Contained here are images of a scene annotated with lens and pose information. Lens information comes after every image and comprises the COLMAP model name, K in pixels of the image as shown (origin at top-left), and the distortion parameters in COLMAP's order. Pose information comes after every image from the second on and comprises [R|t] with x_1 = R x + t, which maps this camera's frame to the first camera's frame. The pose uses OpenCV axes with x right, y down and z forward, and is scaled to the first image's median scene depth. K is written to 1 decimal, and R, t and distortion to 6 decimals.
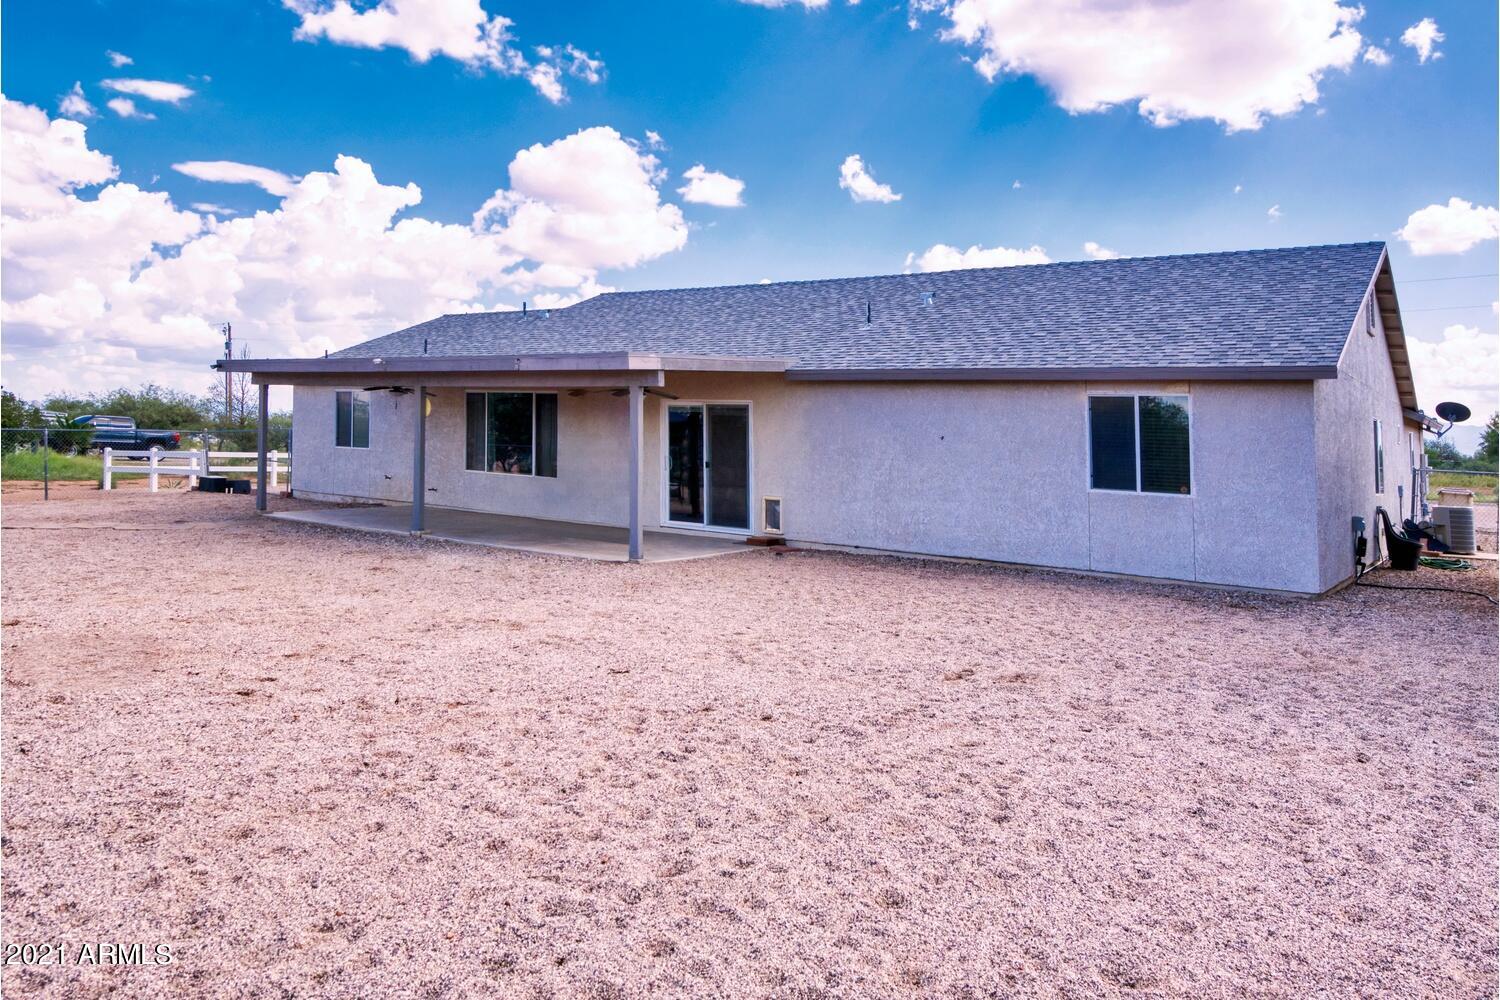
lens RADIAL K [[1327.6, 0, 750.0], [0, 1327.6, 500.0], [0, 0, 1]] dist [0.020579, 0.006264]
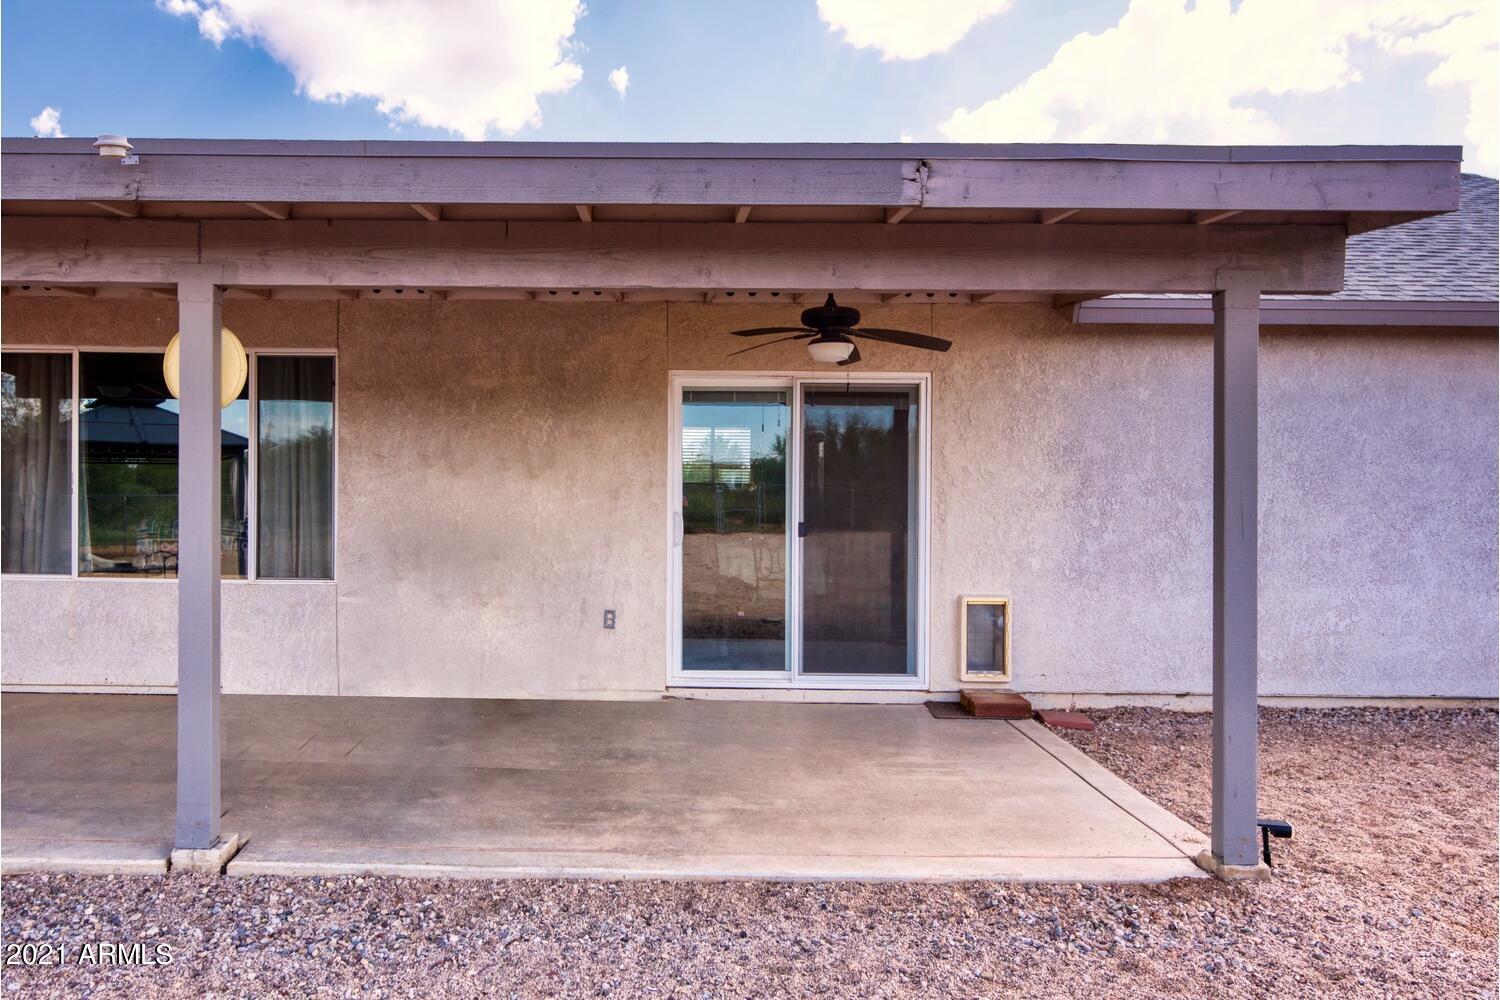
lens RADIAL K [[1327.6, 0, 750.0], [0, 1327.6, 500.0], [0, 0, 1]] dist [0.020579, 0.006264]
pose [[0.812620, -0.039730, 0.581438, -0.297402], [0.051472, 0.998668, -0.003699, -0.036659], [-0.580517, 0.032934, 0.813582, 0.696056]]
